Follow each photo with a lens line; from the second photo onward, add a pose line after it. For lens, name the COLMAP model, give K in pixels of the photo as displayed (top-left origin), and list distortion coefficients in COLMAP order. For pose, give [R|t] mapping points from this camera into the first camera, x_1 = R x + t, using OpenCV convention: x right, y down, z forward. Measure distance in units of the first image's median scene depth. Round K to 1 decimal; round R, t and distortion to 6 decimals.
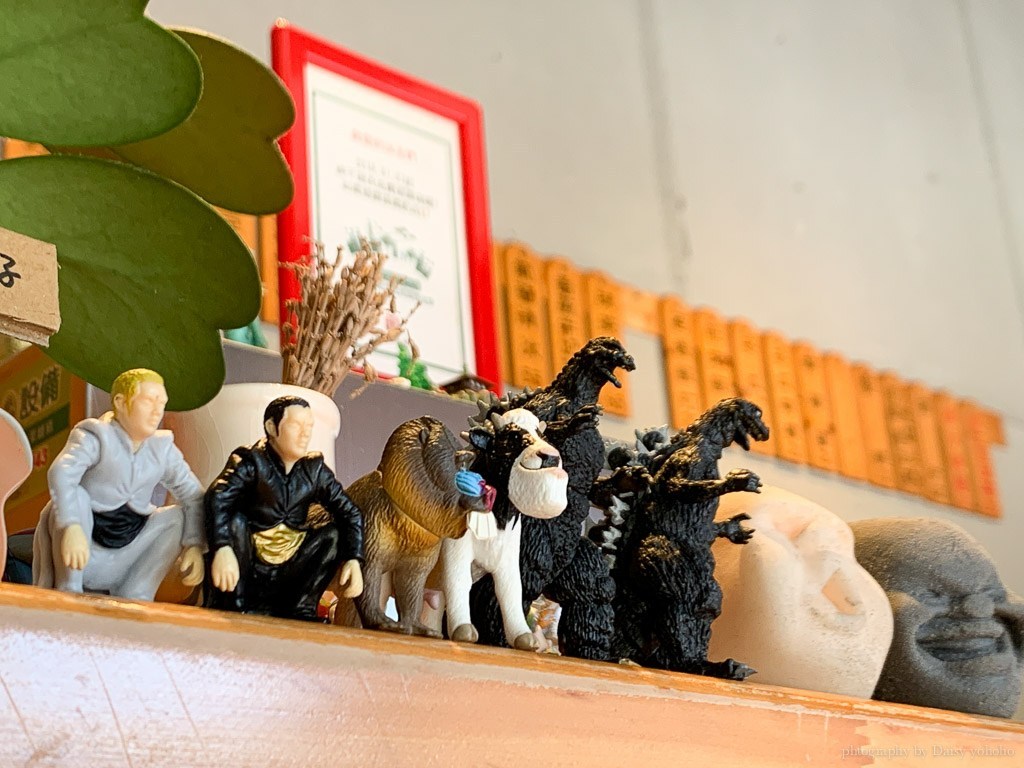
lens RADIAL K [[1812.5, 0, 512.0], [0, 1812.5, 384.0], [0, 0, 1]] dist [0.220910, -0.025646]
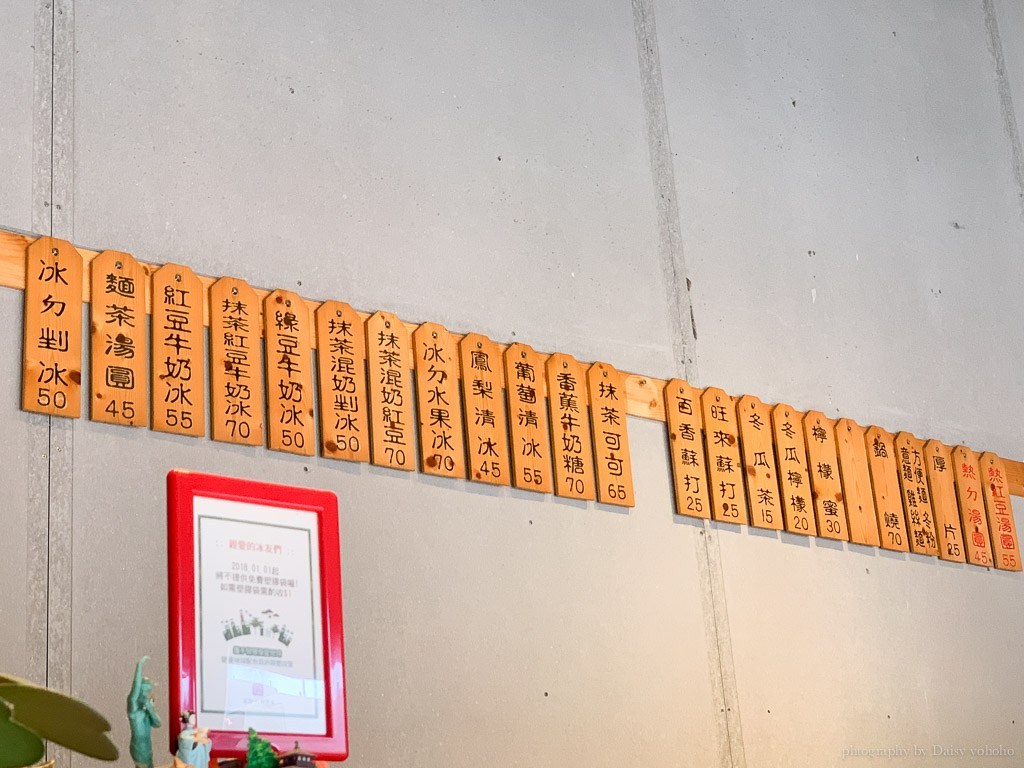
lens RADIAL K [[1856.3, 0, 512.0], [0, 1856.3, 384.0], [0, 0, 1]] dist [-0.046187, 1.501233]
pose [[0.999086, -0.032325, -0.027963, 0.161348], [0.031927, 0.999384, -0.014574, -0.223210], [0.028417, 0.013668, 0.999503, -0.369868]]
